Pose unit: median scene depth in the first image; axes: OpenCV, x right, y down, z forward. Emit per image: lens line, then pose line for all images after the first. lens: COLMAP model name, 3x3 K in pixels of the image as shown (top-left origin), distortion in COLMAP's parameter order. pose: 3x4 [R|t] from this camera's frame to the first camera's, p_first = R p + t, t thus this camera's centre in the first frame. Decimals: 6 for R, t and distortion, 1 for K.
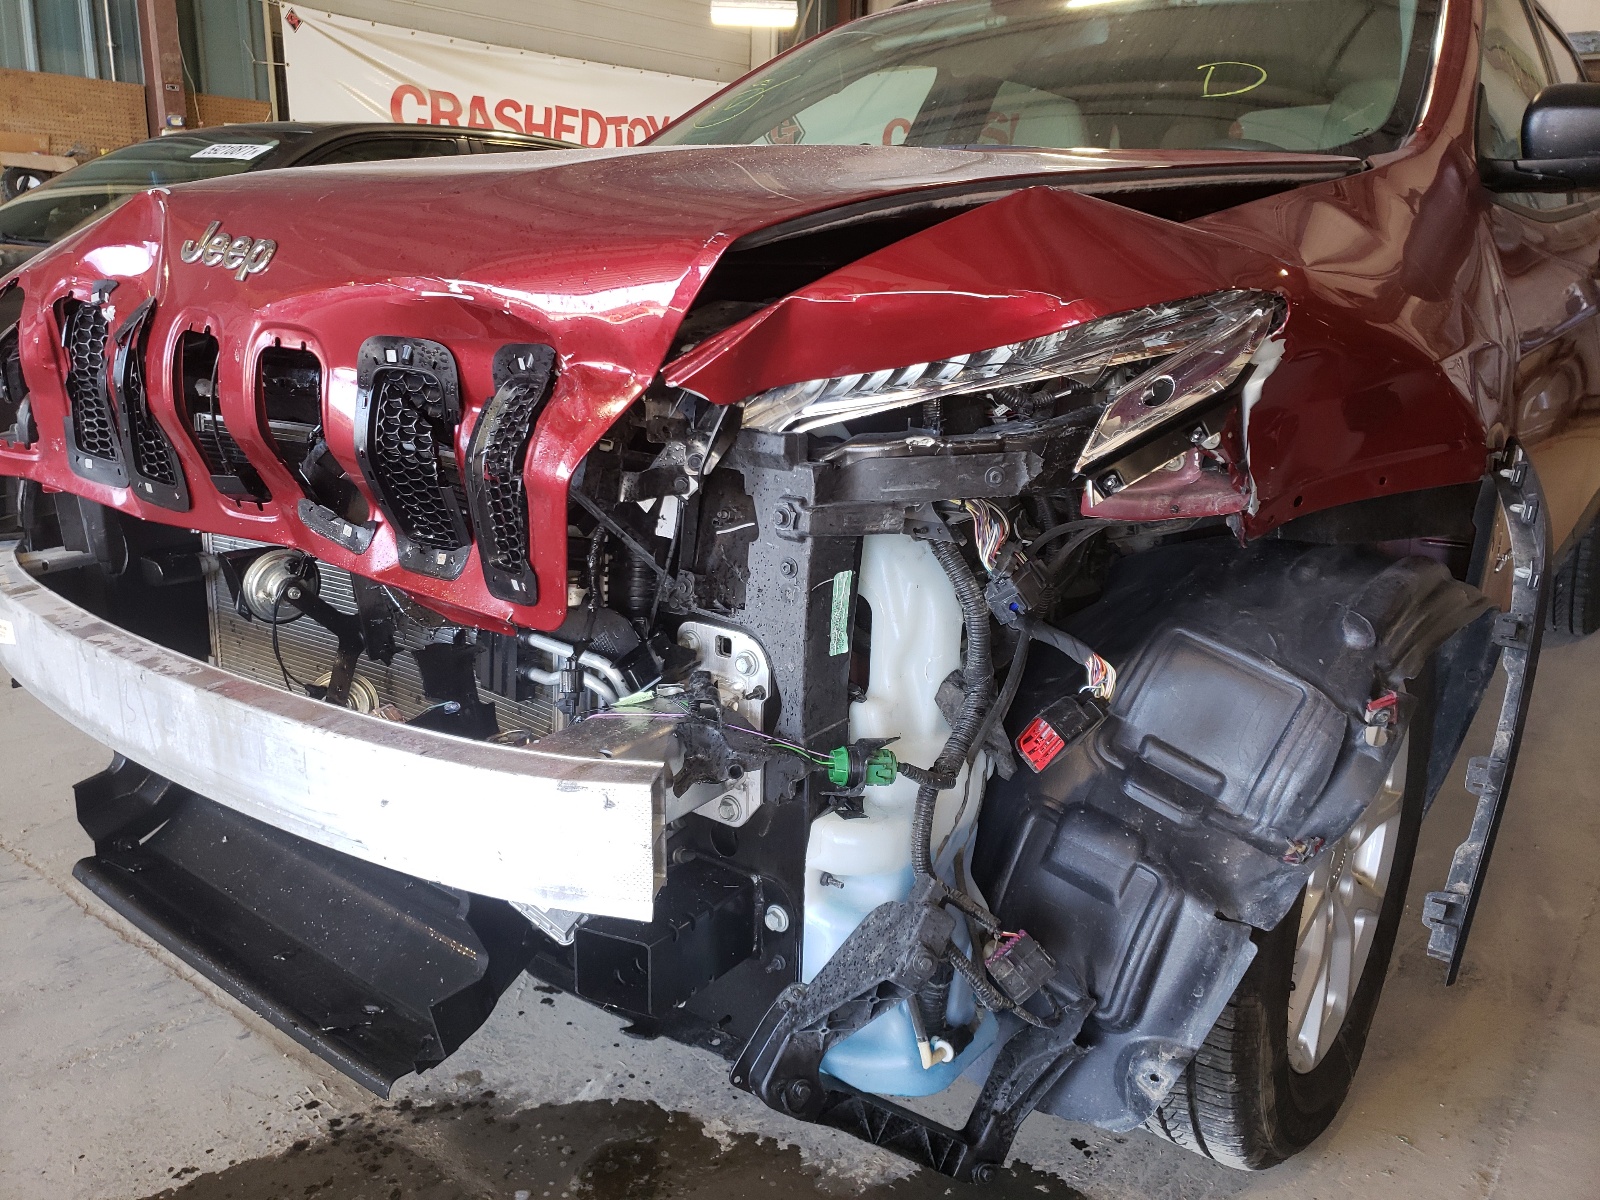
lens RADIAL K [[1347.9, 0, 800.0], [0, 1347.9, 600.0], [0, 0, 1]] dist [0.013658, 0.004192]
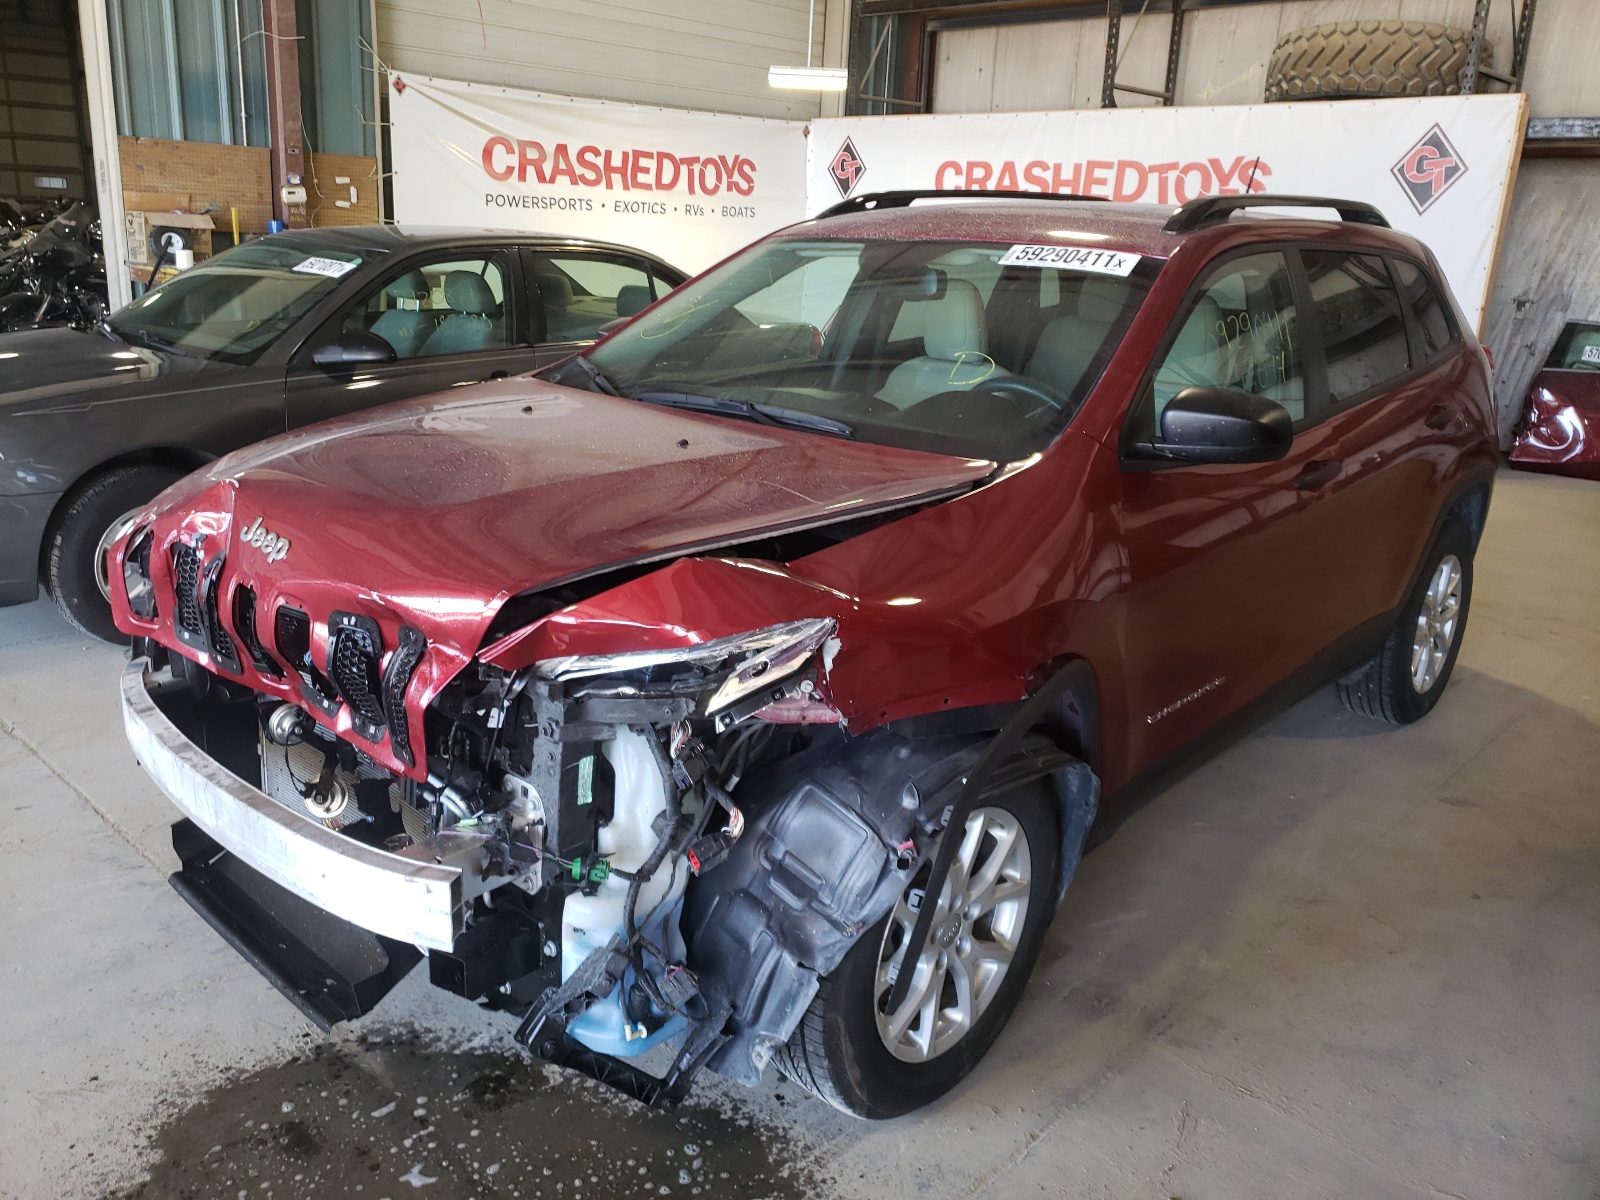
lens RADIAL K [[1319.0, 0, 766.8], [0, 1319.0, 596.9], [0, 0, 1]] dist [0.030577, -0.048170]
pose [[0.995116, 0.046995, -0.086812, 0.366406], [-0.045779, 0.998824, 0.015947, -0.242290], [0.087460, -0.011895, 0.996097, -0.631225]]
